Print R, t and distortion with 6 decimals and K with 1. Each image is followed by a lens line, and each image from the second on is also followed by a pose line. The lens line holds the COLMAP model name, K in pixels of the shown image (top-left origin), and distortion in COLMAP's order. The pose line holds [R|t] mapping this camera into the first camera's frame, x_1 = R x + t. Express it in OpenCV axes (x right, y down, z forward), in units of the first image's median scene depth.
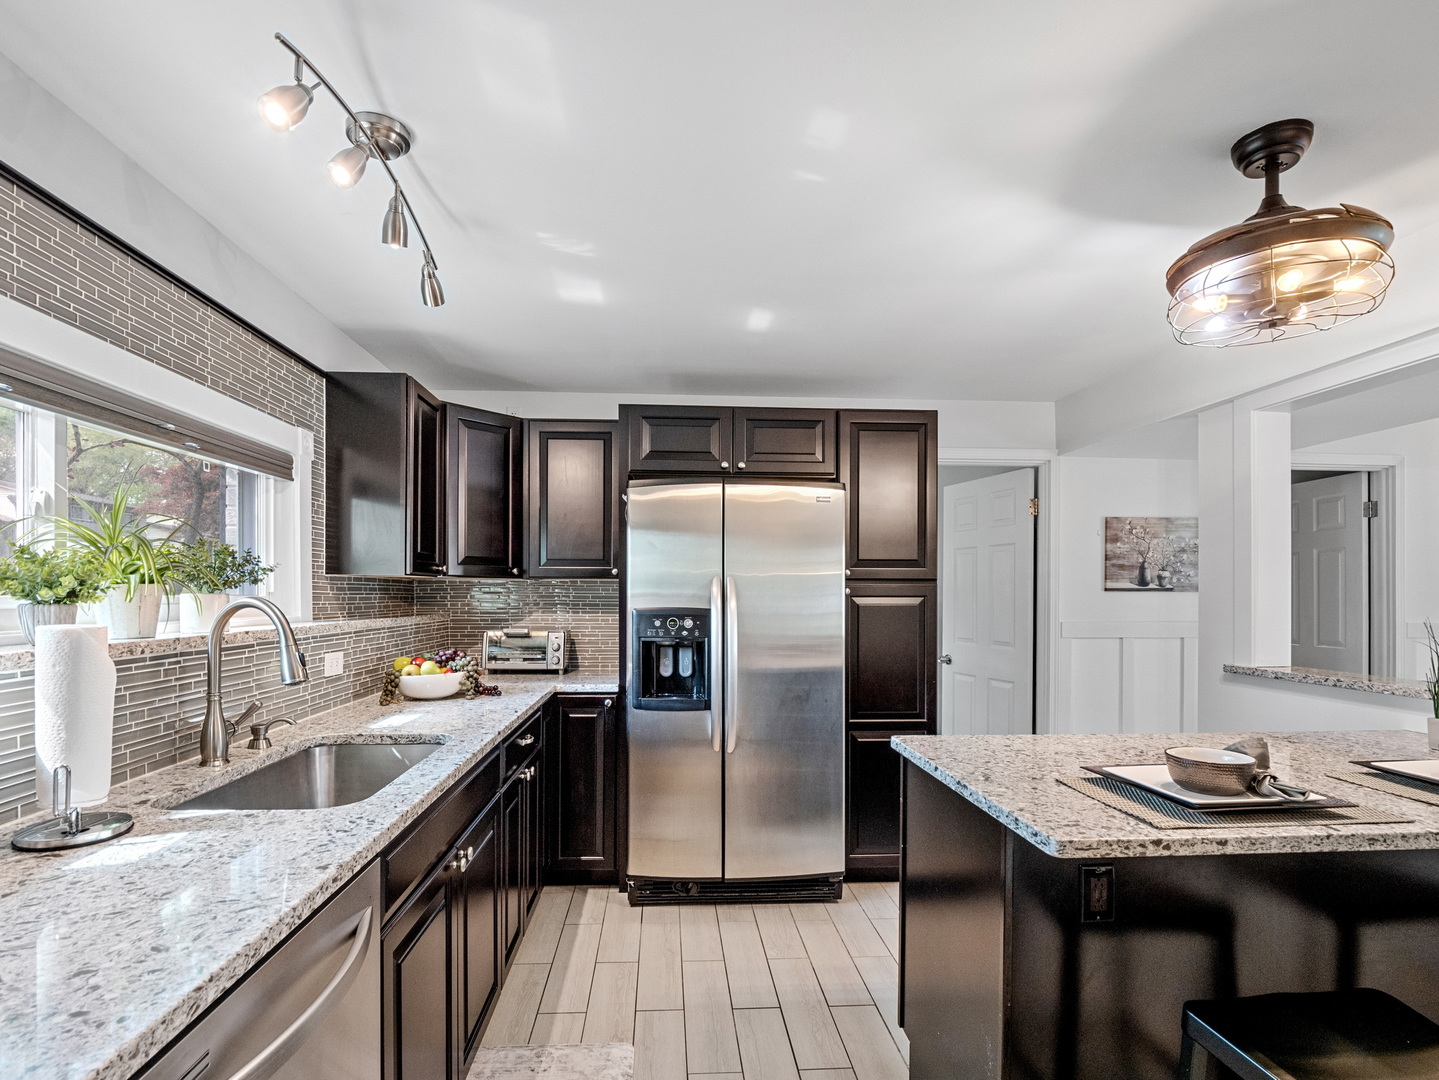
lens RADIAL K [[717.9, 0, 711.8], [0, 717.9, 592.1], [0, 0, 1]] dist [-0.004458, -0.010698]
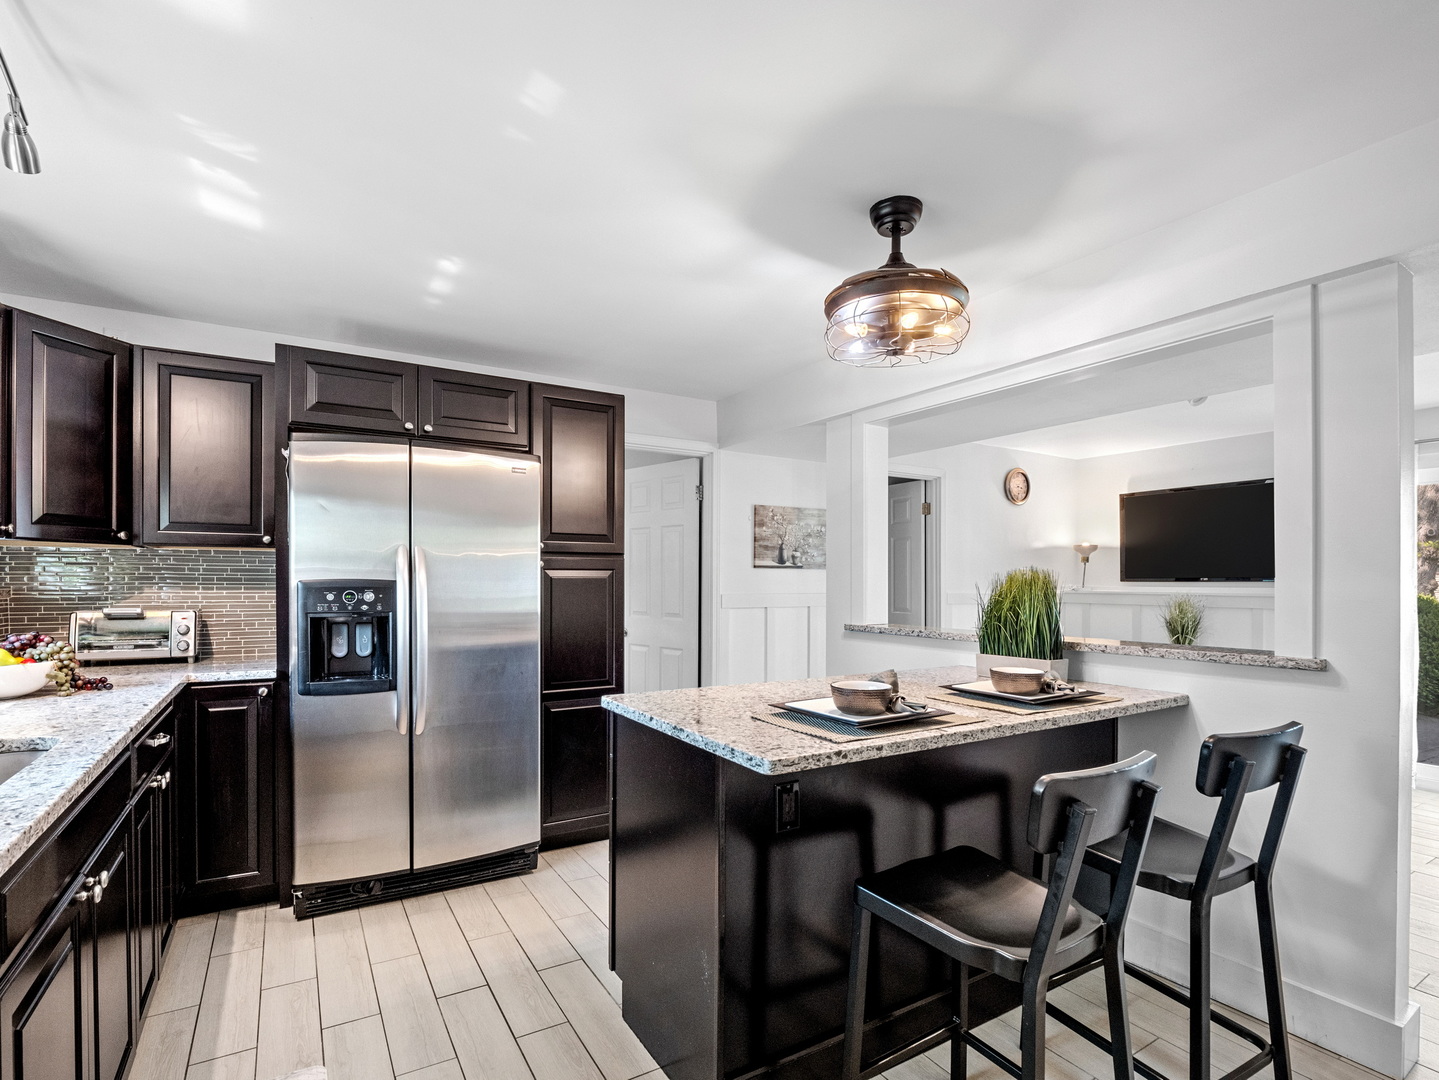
lens RADIAL K [[706.1, 0, 722.6], [0, 706.1, 581.1], [0, 0, 1]] dist [-0.009957, -0.001010]
pose [[0.885478, -0.003406, 0.464669, -0.050694], [-0.000285, 0.999969, 0.007873, 0.016945], [-0.464681, -0.007104, 0.885450, 0.003679]]
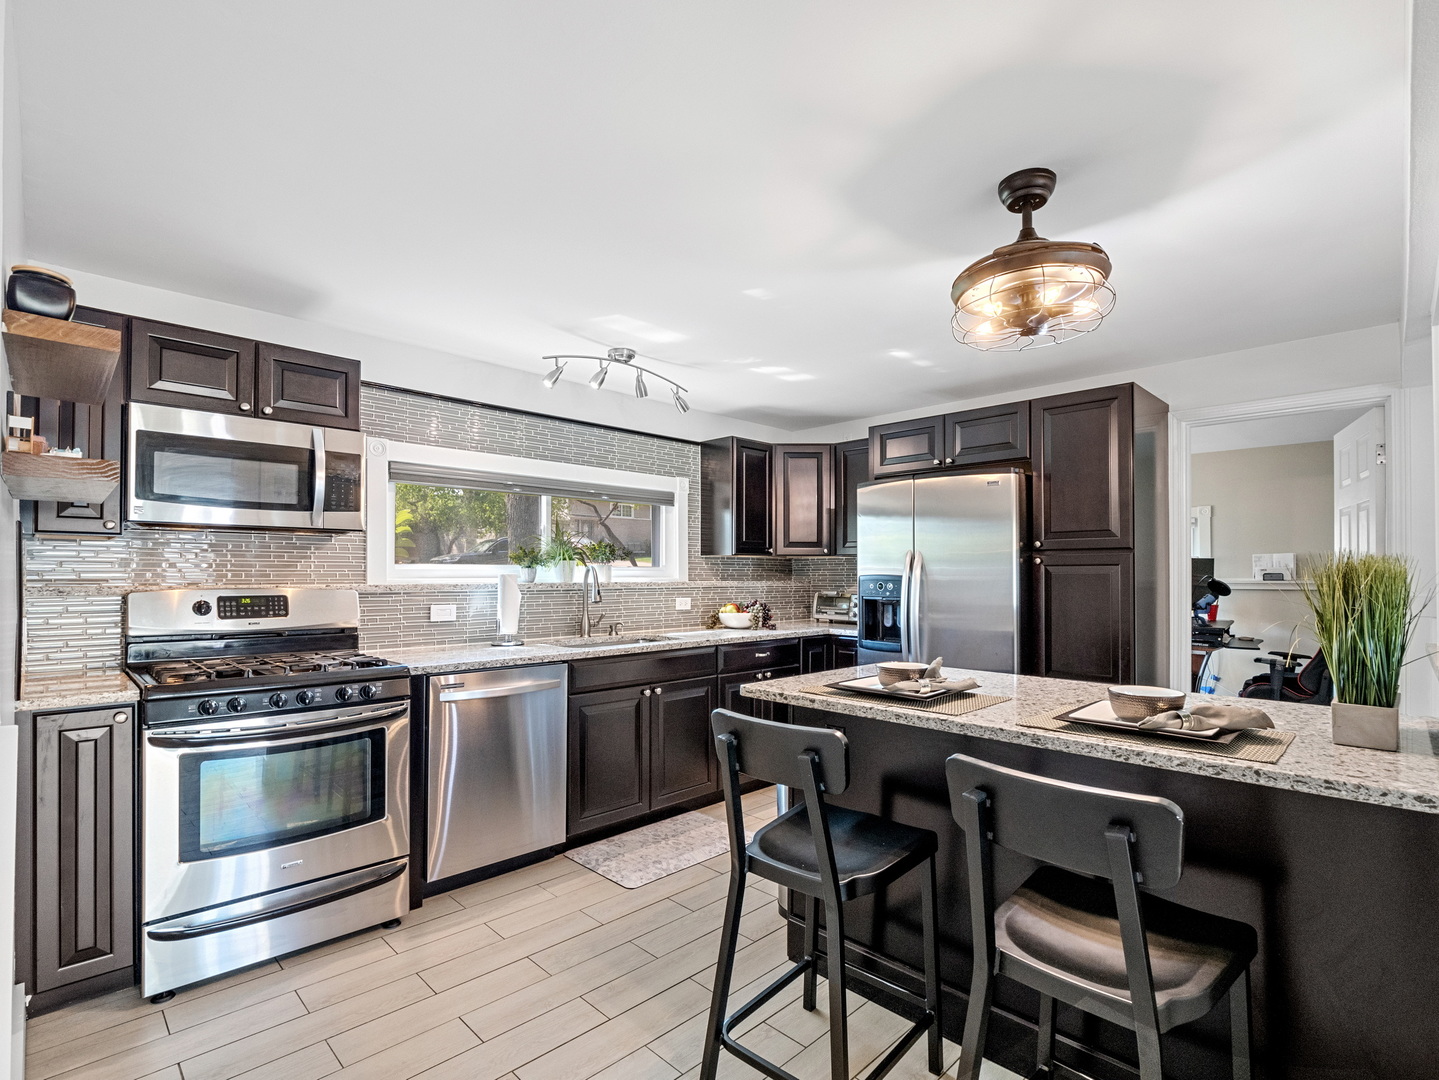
lens RADIAL K [[706.1, 0, 722.6], [0, 706.1, 581.1], [0, 0, 1]] dist [-0.009957, -0.001010]
pose [[0.661143, 0.003926, -0.750250, 0.755585], [0.004047, 0.999953, 0.008799, 0.020919], [0.750249, -0.008853, 0.661096, -0.110882]]
